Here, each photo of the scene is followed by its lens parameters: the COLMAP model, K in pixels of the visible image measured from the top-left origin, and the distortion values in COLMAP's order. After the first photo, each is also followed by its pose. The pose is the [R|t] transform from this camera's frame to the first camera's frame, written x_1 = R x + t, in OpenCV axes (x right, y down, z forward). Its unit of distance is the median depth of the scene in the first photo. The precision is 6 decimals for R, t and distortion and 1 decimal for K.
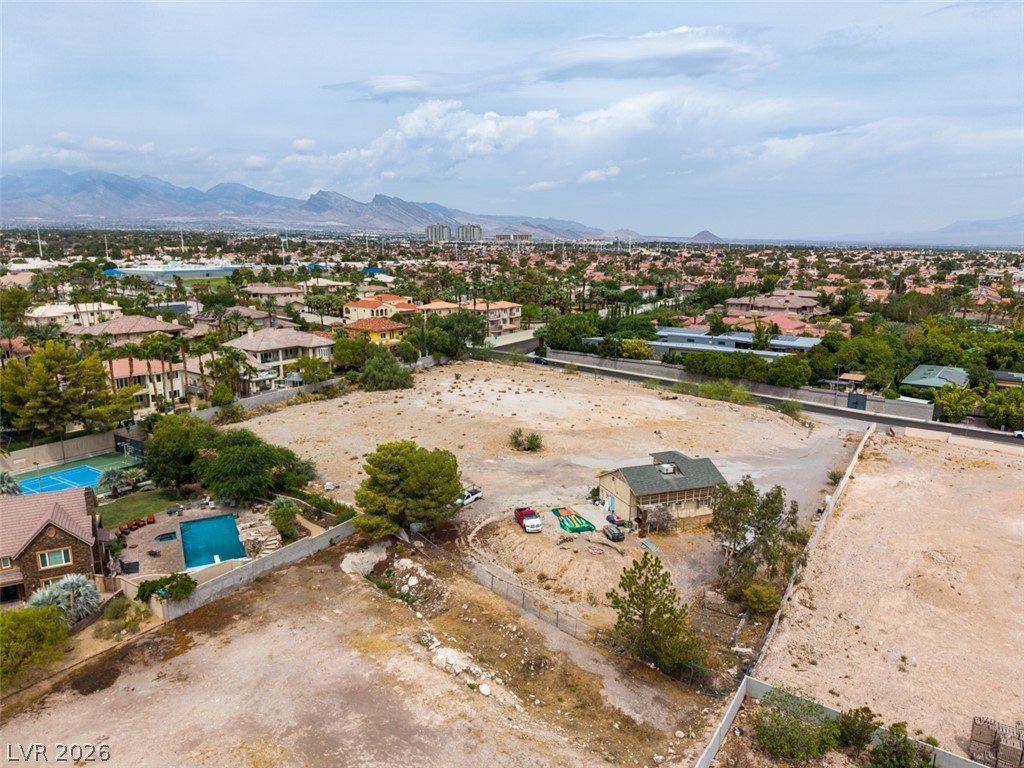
lens RADIAL K [[683.0, 0, 512.0], [0, 683.0, 384.0], [0, 0, 1]] dist [0.046152, -0.053415]
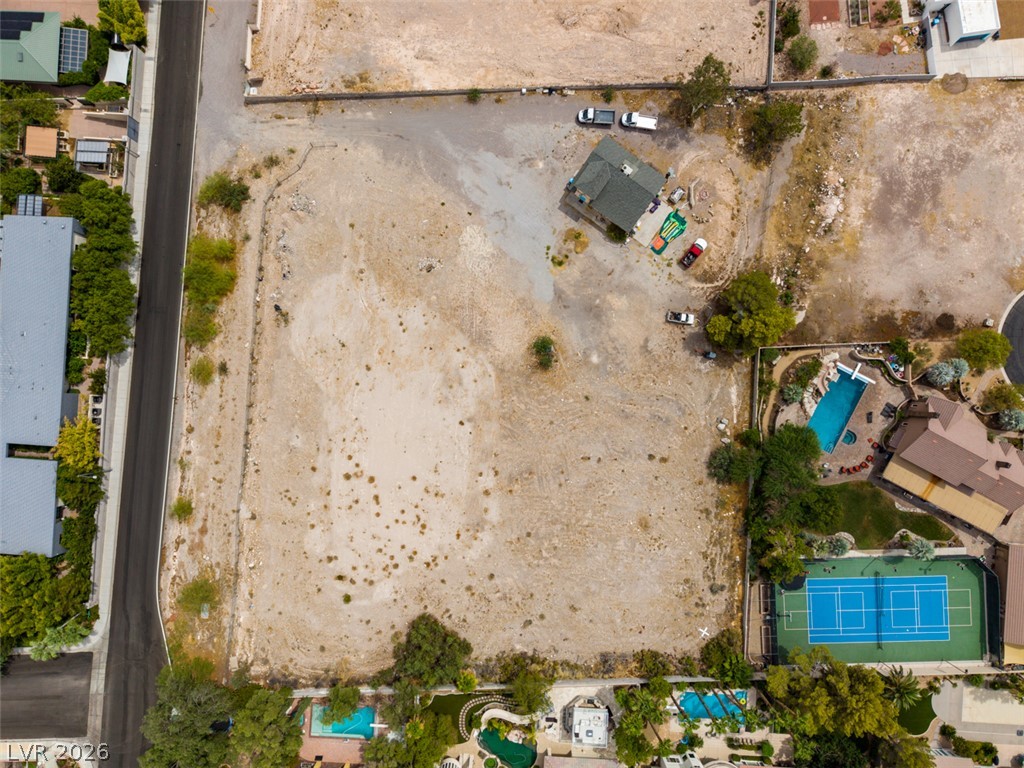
lens RADIAL K [[683.0, 0, 512.0], [0, 683.0, 384.0], [0, 0, 1]] dist [0.046152, -0.053415]
pose [[-0.566313, -0.824155, 0.007605, 0.001439], [0.164811, -0.104199, 0.980806, -1.021718], [-0.807544, 0.556697, 0.194839, 0.927358]]
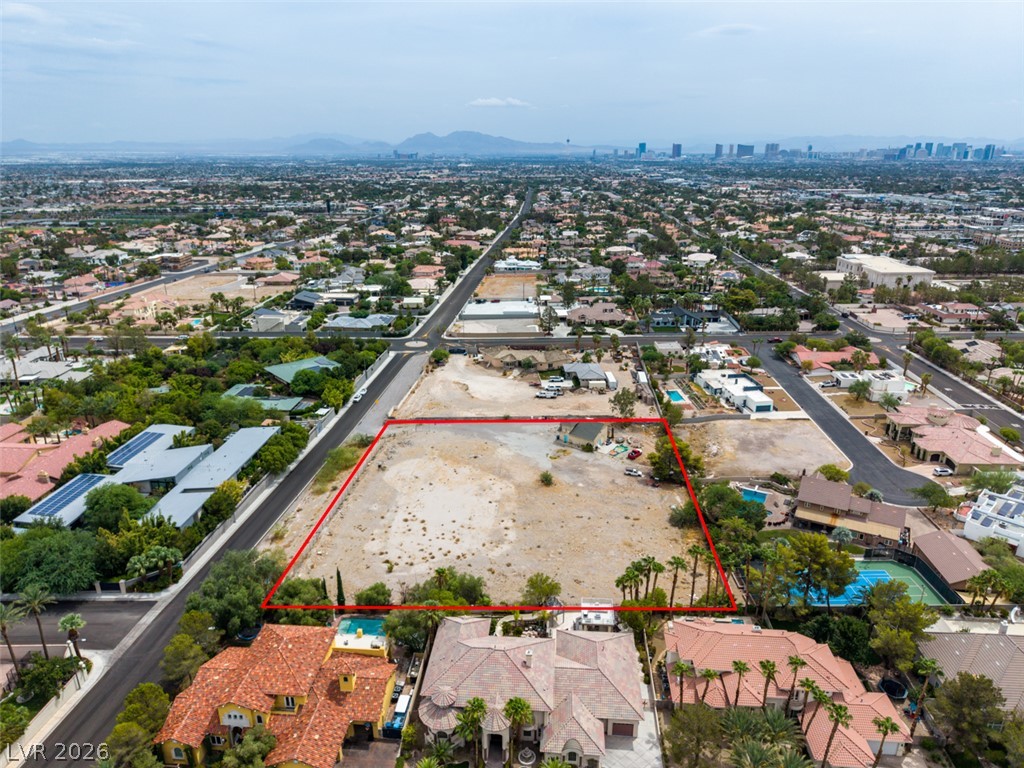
lens RADIAL K [[683.0, 0, 512.0], [0, 683.0, 384.0], [0, 0, 1]] dist [0.046152, -0.053415]
pose [[-0.549778, -0.273738, 0.789185, -1.216912], [0.173329, 0.886831, 0.428355, -0.871125], [-0.817130, 0.372289, -0.440113, 1.810831]]
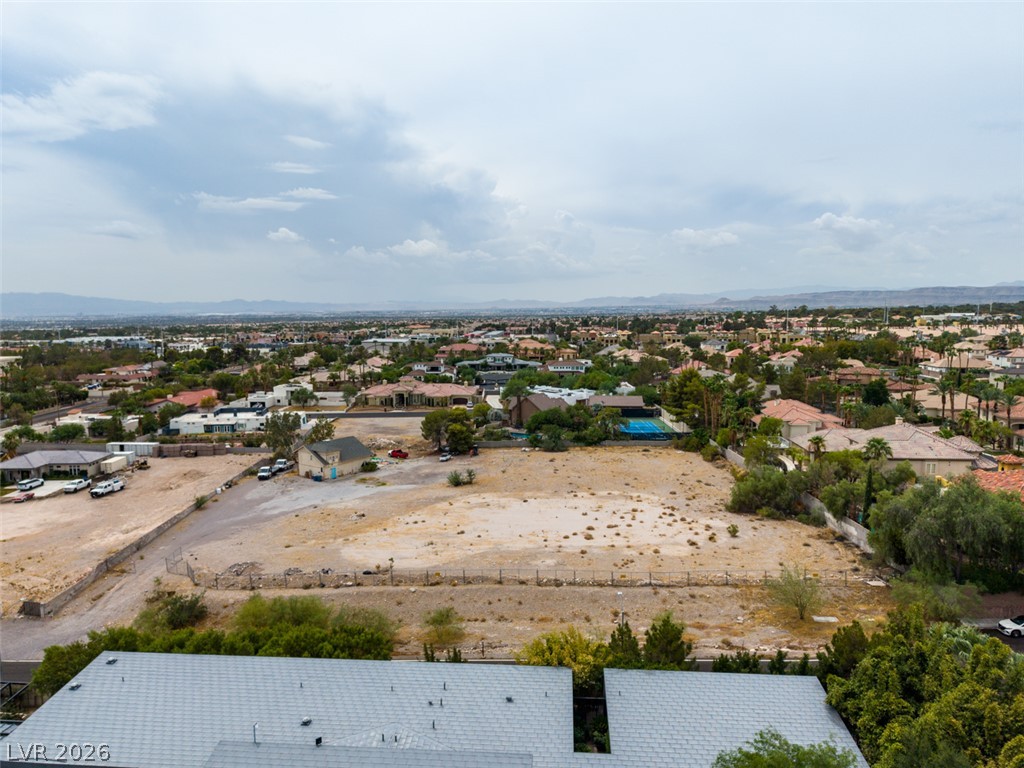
lens RADIAL K [[683.0, 0, 512.0], [0, 683.0, 384.0], [0, 0, 1]] dist [0.046152, -0.053415]
pose [[-0.834274, 0.067133, -0.547248, 0.619986], [-0.105020, 0.955038, 0.277259, -0.433770], [0.541256, 0.288782, -0.789713, 2.062863]]
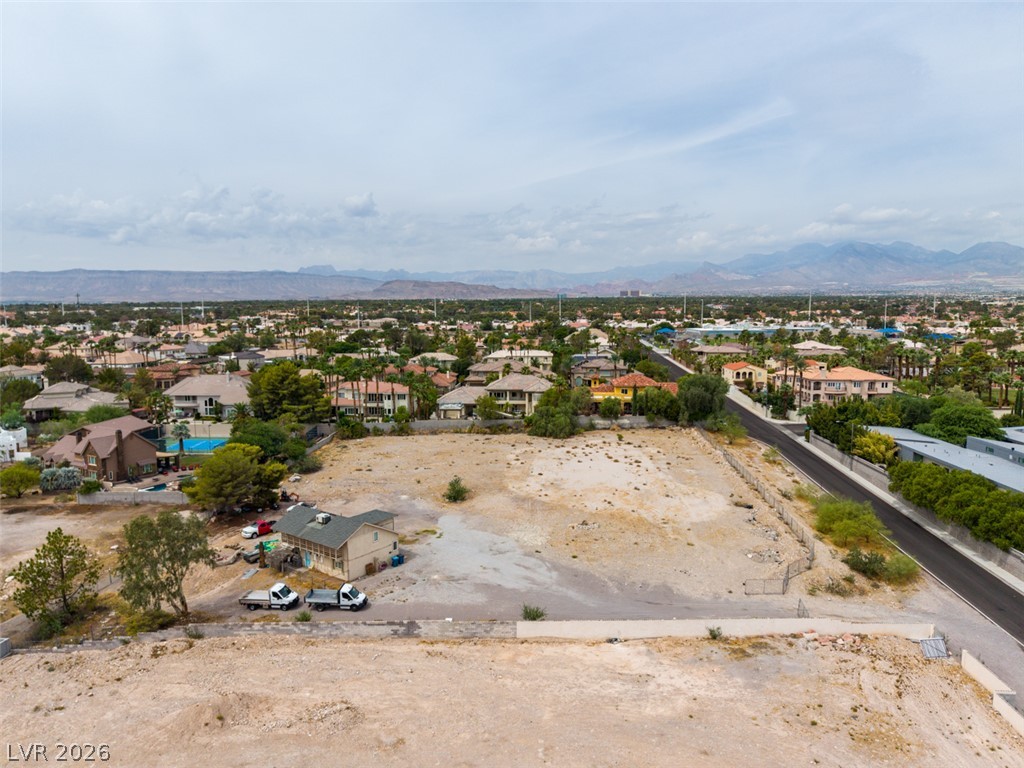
lens RADIAL K [[683.0, 0, 512.0], [0, 683.0, 384.0], [0, 0, 1]] dist [0.046152, -0.053415]
pose [[0.555849, 0.089147, -0.826489, 0.951628], [-0.164451, 0.986376, -0.004208, -0.087024], [0.814854, 0.138256, 0.562937, 0.512400]]
